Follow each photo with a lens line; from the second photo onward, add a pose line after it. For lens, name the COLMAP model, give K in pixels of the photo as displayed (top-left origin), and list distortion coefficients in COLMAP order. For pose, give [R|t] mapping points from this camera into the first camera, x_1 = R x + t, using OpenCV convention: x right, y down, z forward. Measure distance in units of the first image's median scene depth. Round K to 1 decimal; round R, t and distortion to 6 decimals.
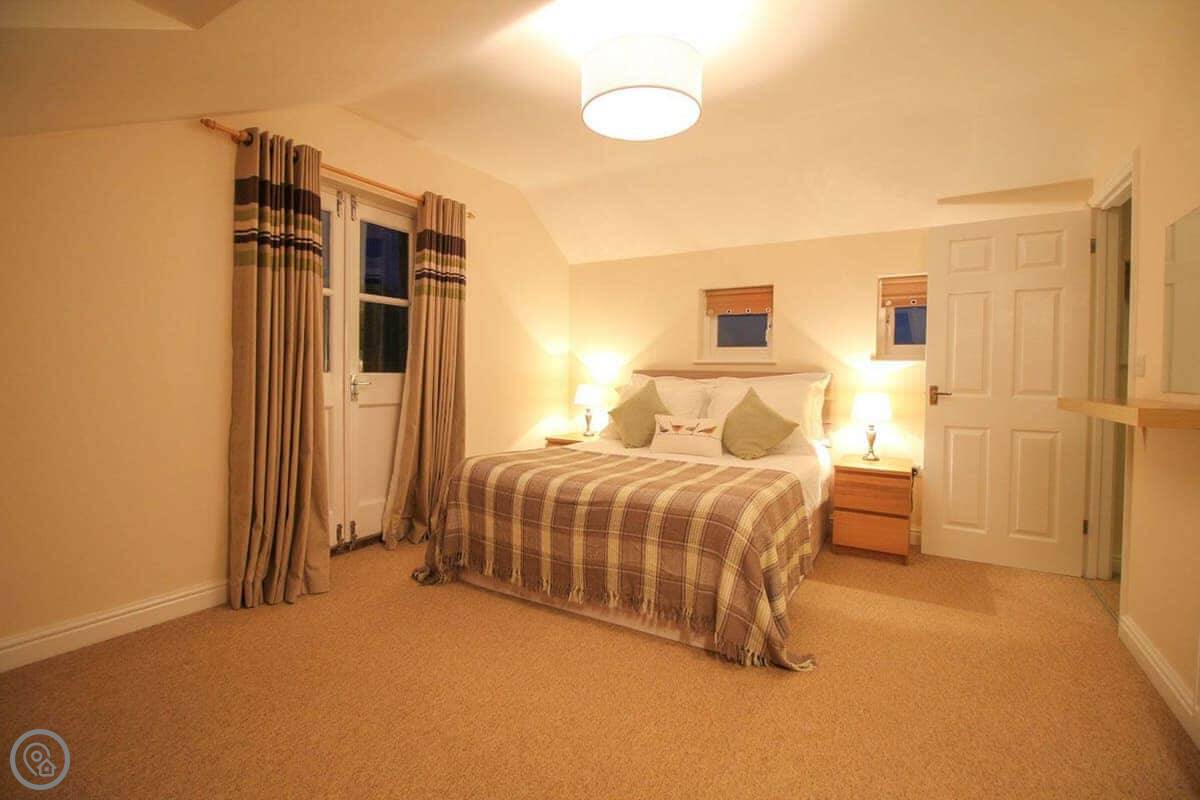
lens RADIAL K [[556.5, 0, 600.0], [0, 556.5, 382.8], [0, 0, 1]] dist [0.002339, -0.014244]
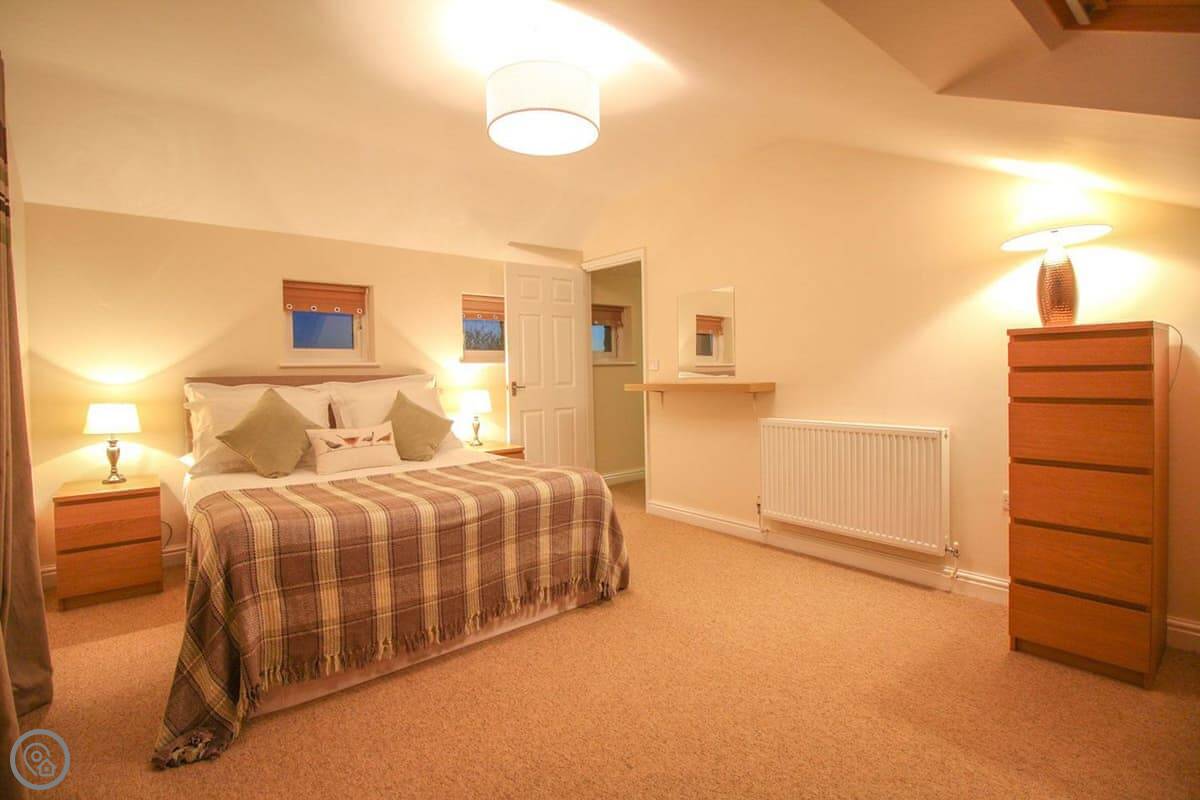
lens RADIAL K [[556.5, 0, 600.0], [0, 556.5, 382.8], [0, 0, 1]] dist [0.002339, -0.014244]
pose [[0.338683, -0.036571, 0.940189, -0.627314], [0.040532, 0.998884, 0.024254, -0.017385], [-0.940027, 0.029893, 0.339788, 0.379482]]
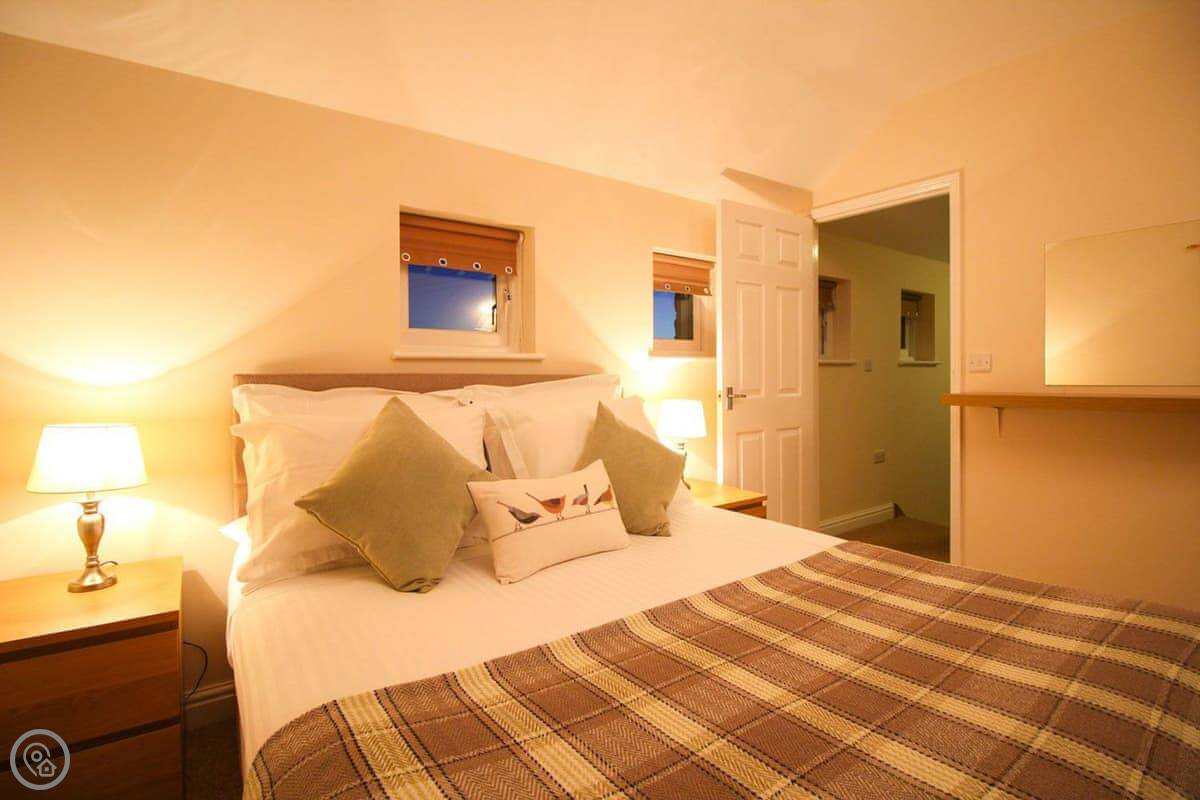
lens RADIAL K [[556.5, 0, 600.0], [0, 556.5, 382.8], [0, 0, 1]] dist [0.002339, -0.014244]
pose [[0.399779, -0.028117, 0.916180, -0.277422], [0.029459, 0.999407, 0.017817, -0.024195], [-0.916138, 0.019867, 0.400370, 0.904658]]
